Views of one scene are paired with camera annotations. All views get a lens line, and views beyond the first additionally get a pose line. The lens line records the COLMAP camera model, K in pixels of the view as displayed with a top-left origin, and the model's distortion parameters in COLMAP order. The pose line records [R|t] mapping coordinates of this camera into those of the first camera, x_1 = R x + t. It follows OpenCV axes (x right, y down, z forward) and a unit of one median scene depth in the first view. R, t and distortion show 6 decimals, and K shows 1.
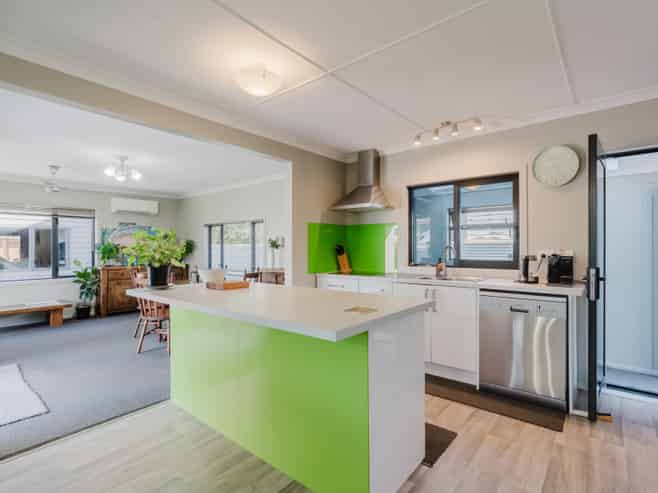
lens RADIAL K [[337.3, 0, 329.2], [0, 337.3, 247.4], [0, 0, 1]] dist [-0.000904, 0.000961]
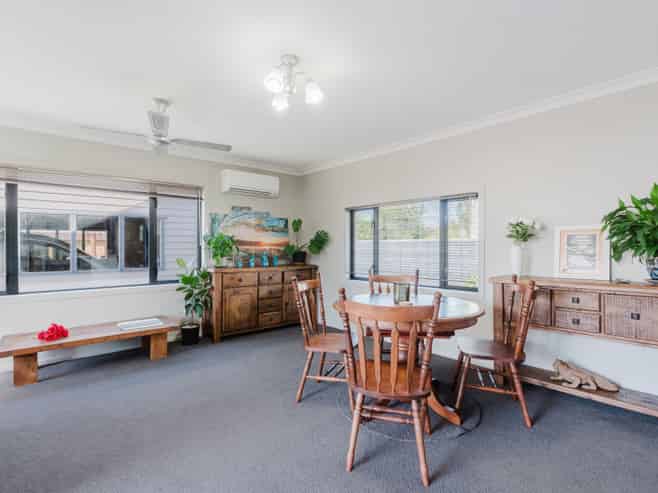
lens RADIAL K [[337.3, 0, 328.8], [0, 337.3, 246.4], [0, 0, 1]] dist [-0.000904, 0.000961]
pose [[0.987723, 0.002631, -0.156196, -0.332414], [-0.002604, 0.999997, 0.000376, 0.011407], [0.156196, 0.000036, 0.987726, 0.353580]]
